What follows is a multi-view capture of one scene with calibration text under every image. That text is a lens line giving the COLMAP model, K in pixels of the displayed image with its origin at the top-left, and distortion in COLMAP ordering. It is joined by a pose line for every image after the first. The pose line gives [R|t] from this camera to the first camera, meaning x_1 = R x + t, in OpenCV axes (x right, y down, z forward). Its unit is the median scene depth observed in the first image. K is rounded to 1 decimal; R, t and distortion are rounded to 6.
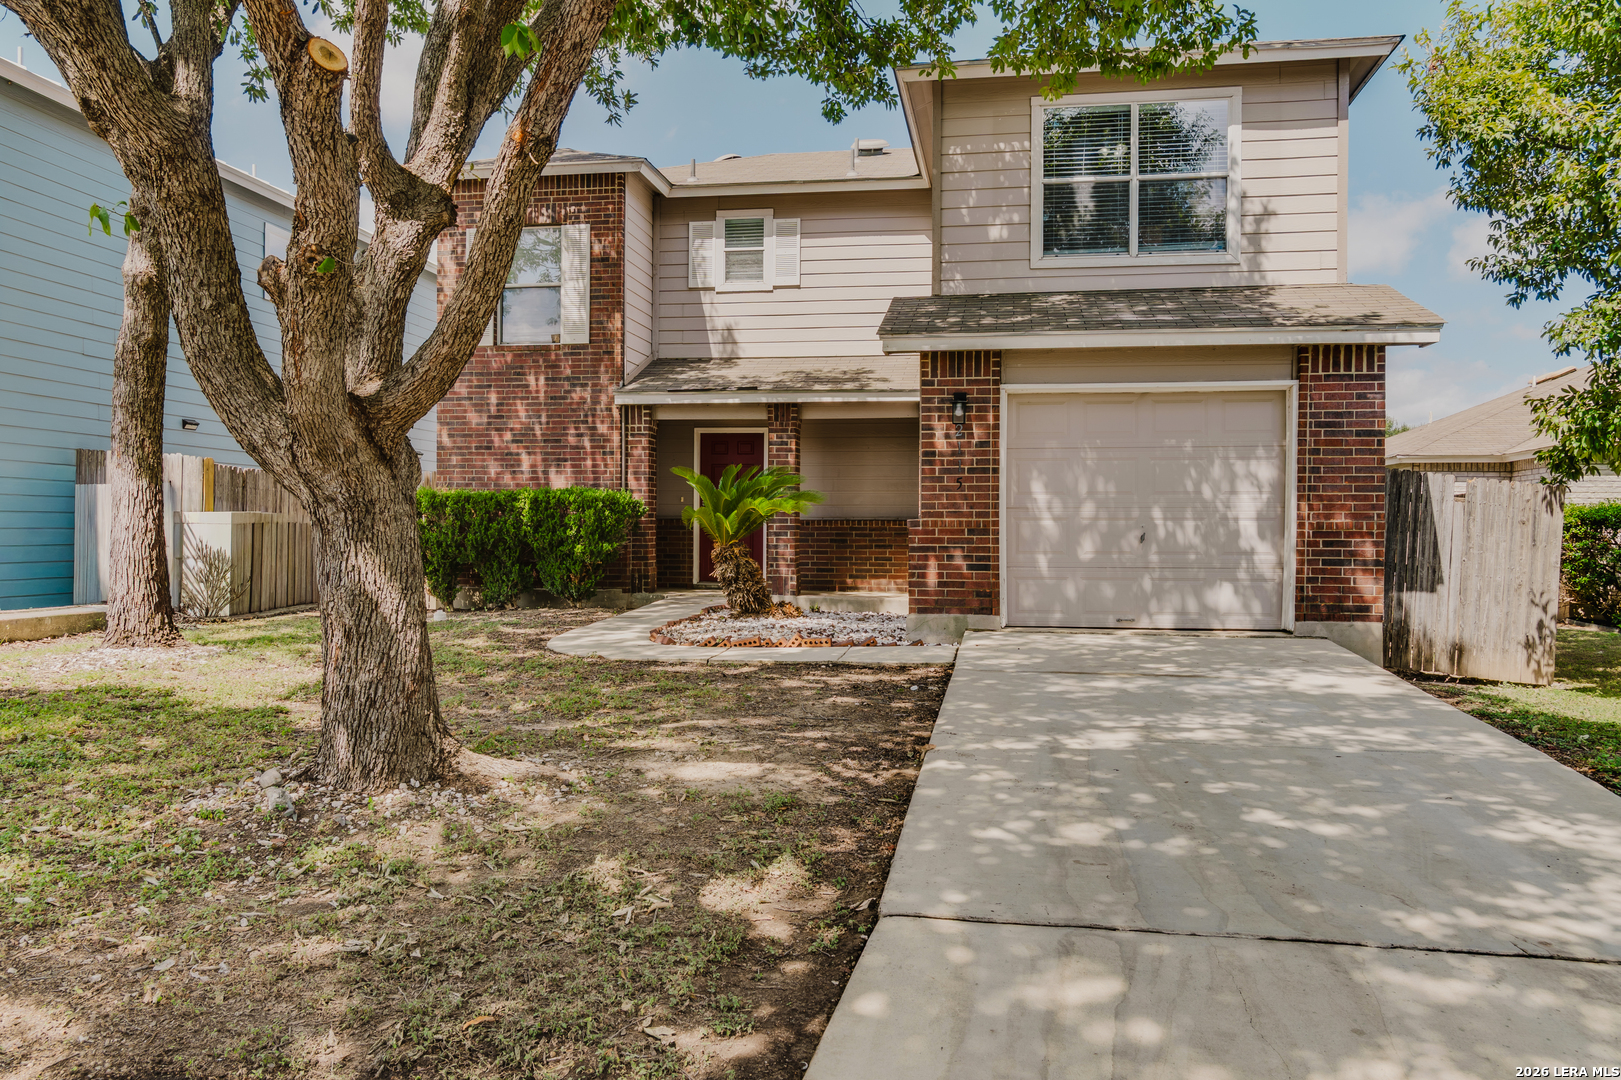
lens RADIAL K [[1207.3, 0, 804.4], [0, 1207.3, 538.9], [0, 0, 1]] dist [-0.011942, 0.000634]
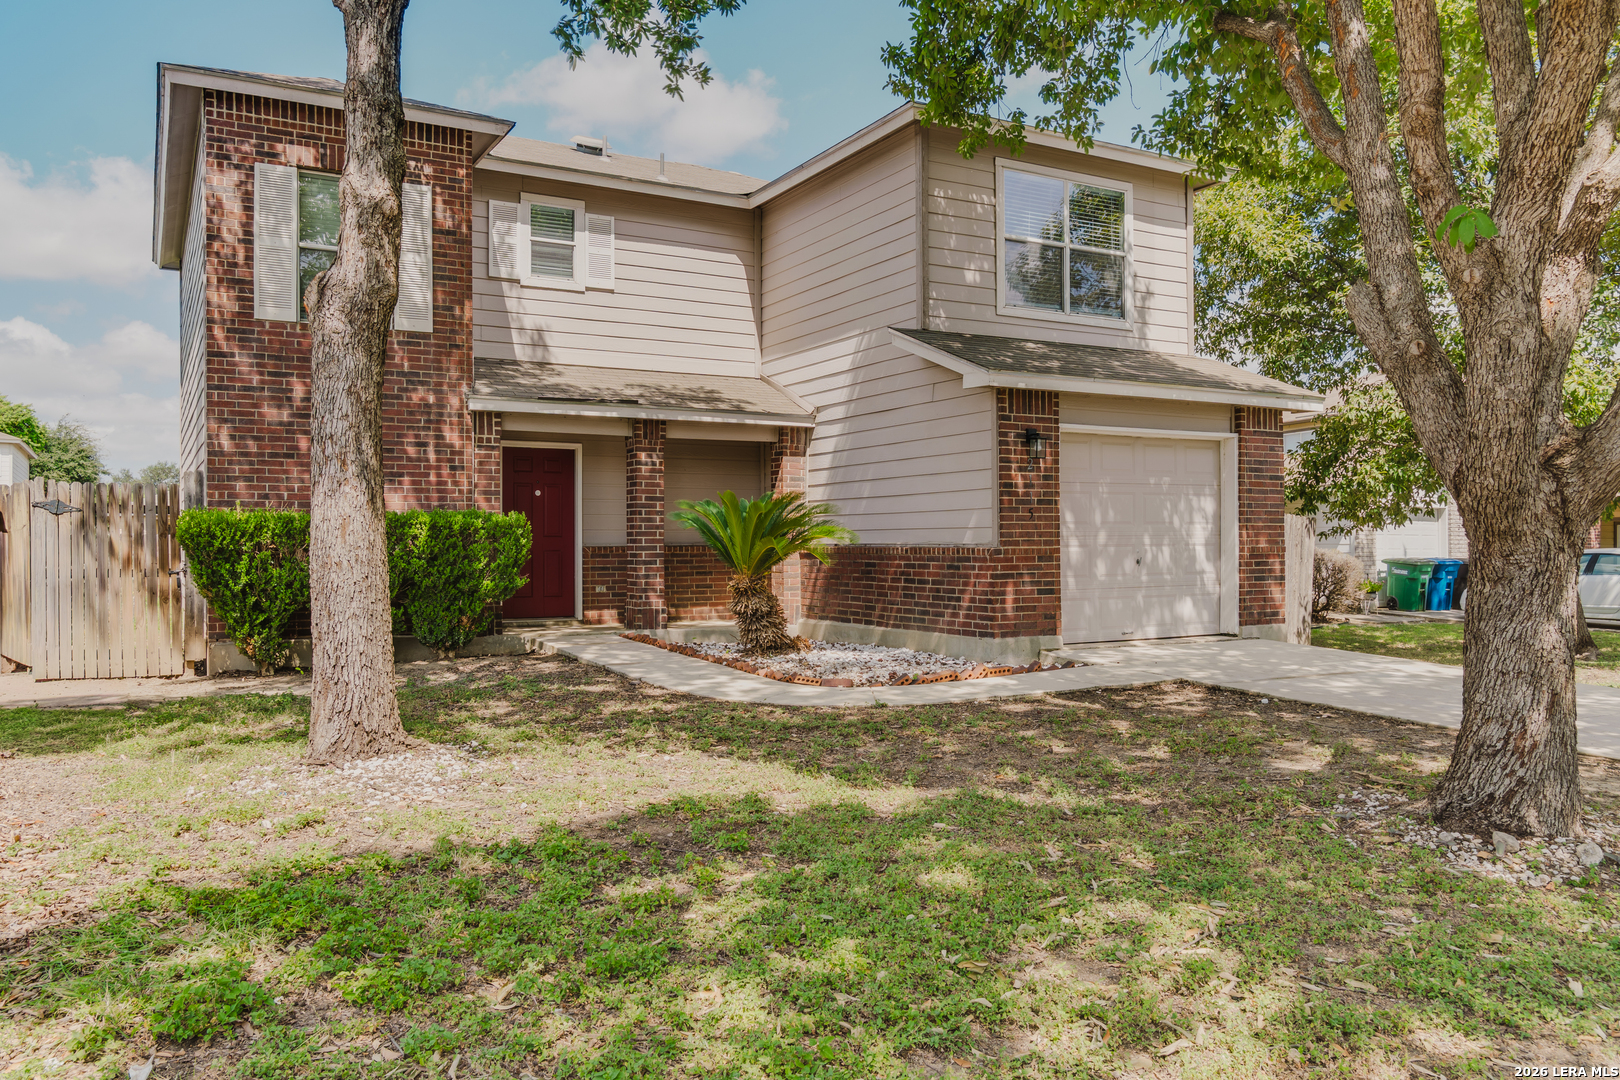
lens RADIAL K [[1206.6, 0, 810.4], [0, 1206.6, 540.3], [0, 0, 1]] dist [-0.011942, 0.000634]
pose [[0.775196, -0.007184, 0.631680, -0.503386], [0.014336, 0.999878, -0.006223, -0.013372], [-0.631558, 0.013880, 0.775204, 0.214103]]
